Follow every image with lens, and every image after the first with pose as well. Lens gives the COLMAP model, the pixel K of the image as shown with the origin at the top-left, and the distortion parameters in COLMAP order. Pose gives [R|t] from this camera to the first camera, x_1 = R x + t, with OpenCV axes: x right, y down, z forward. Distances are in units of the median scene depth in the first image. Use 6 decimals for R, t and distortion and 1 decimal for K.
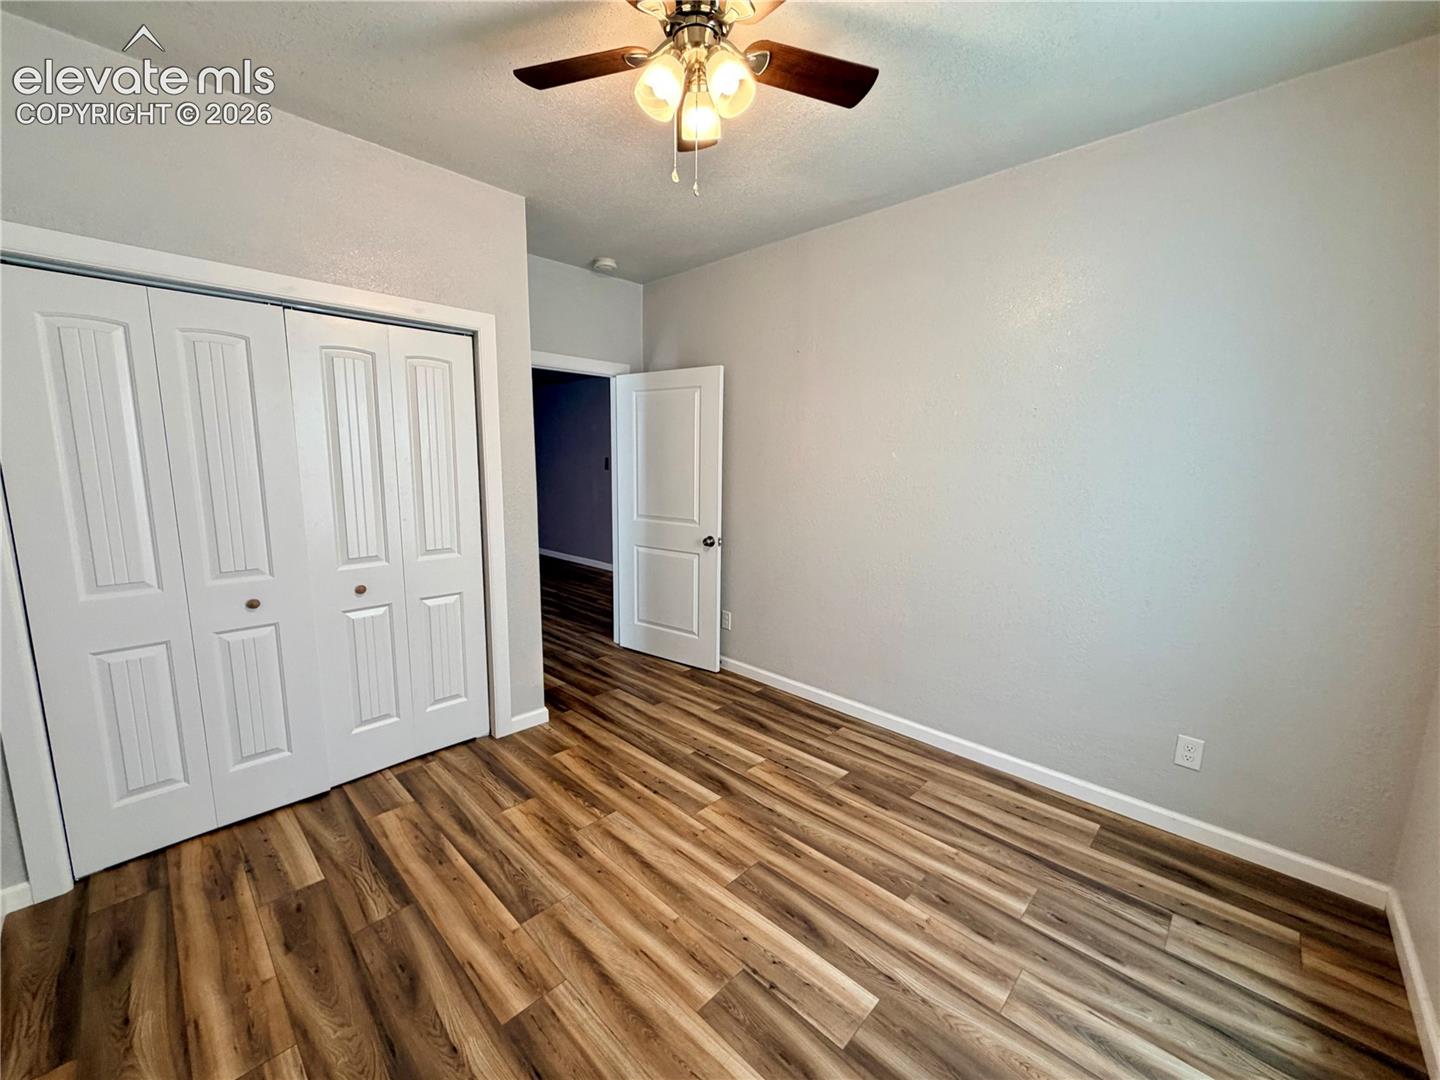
lens RADIAL K [[576.1, 0, 712.6], [0, 576.1, 542.2], [0, 0, 1]] dist [0.000042, 0.000267]
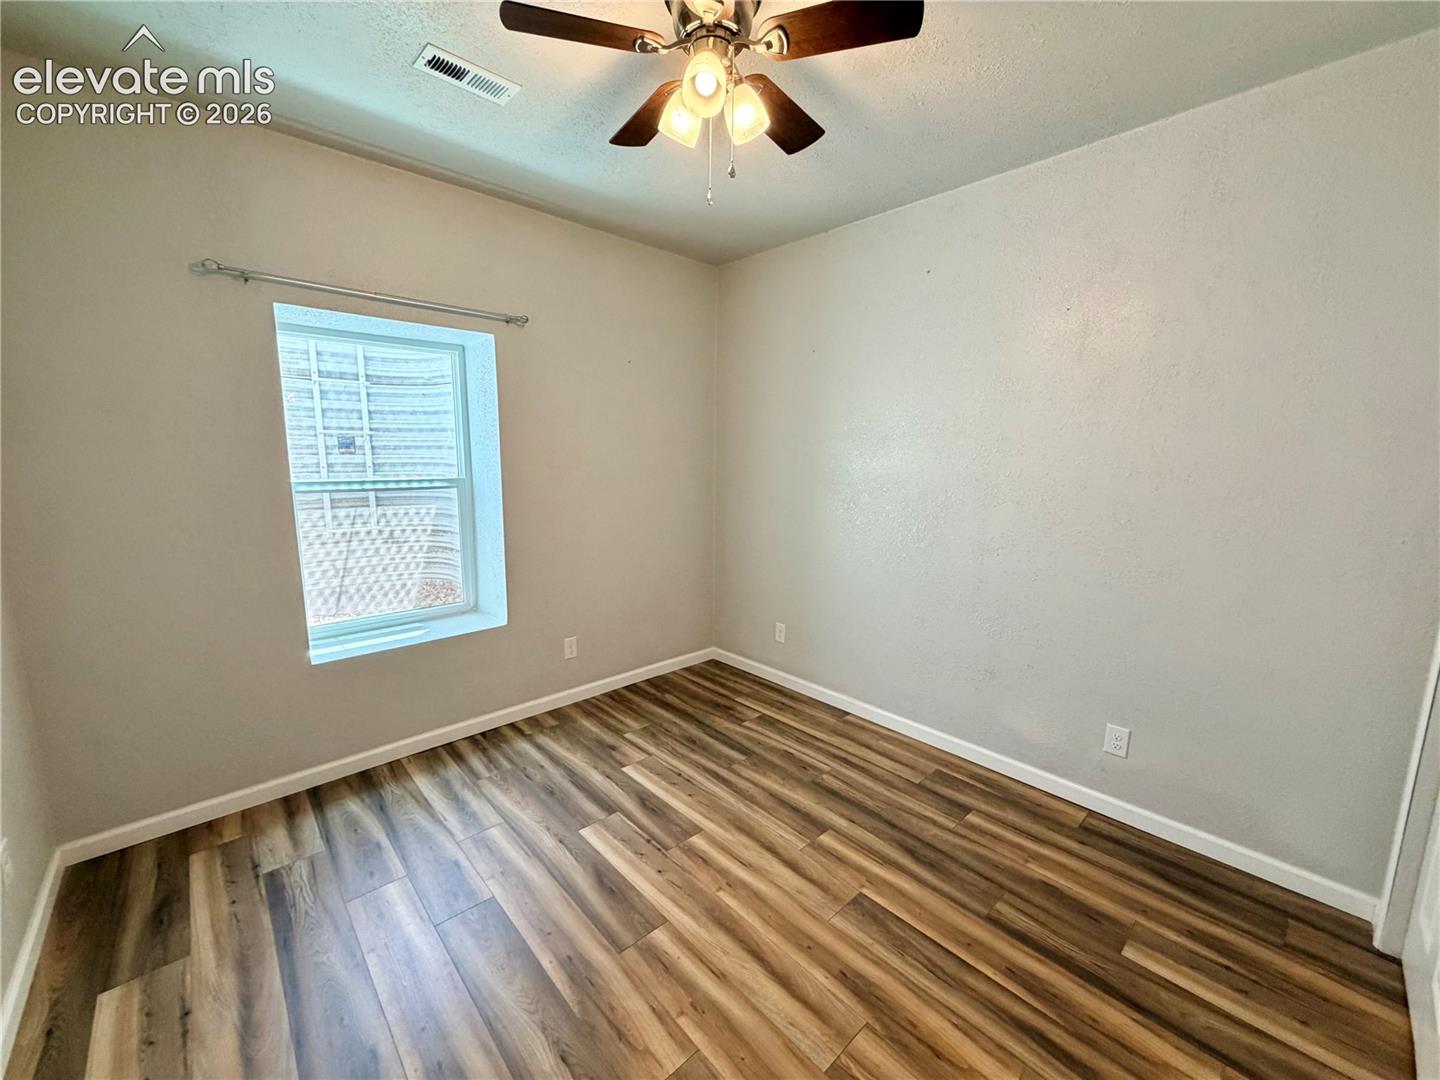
lens RADIAL K [[576.1, 0, 712.6], [0, 576.1, 542.2], [0, 0, 1]] dist [0.000042, 0.000267]
pose [[-0.998136, -0.027473, 0.054503, -0.087649], [-0.009593, 0.952485, 0.304434, -0.283112], [-0.060277, 0.303343, -0.950973, 1.748013]]
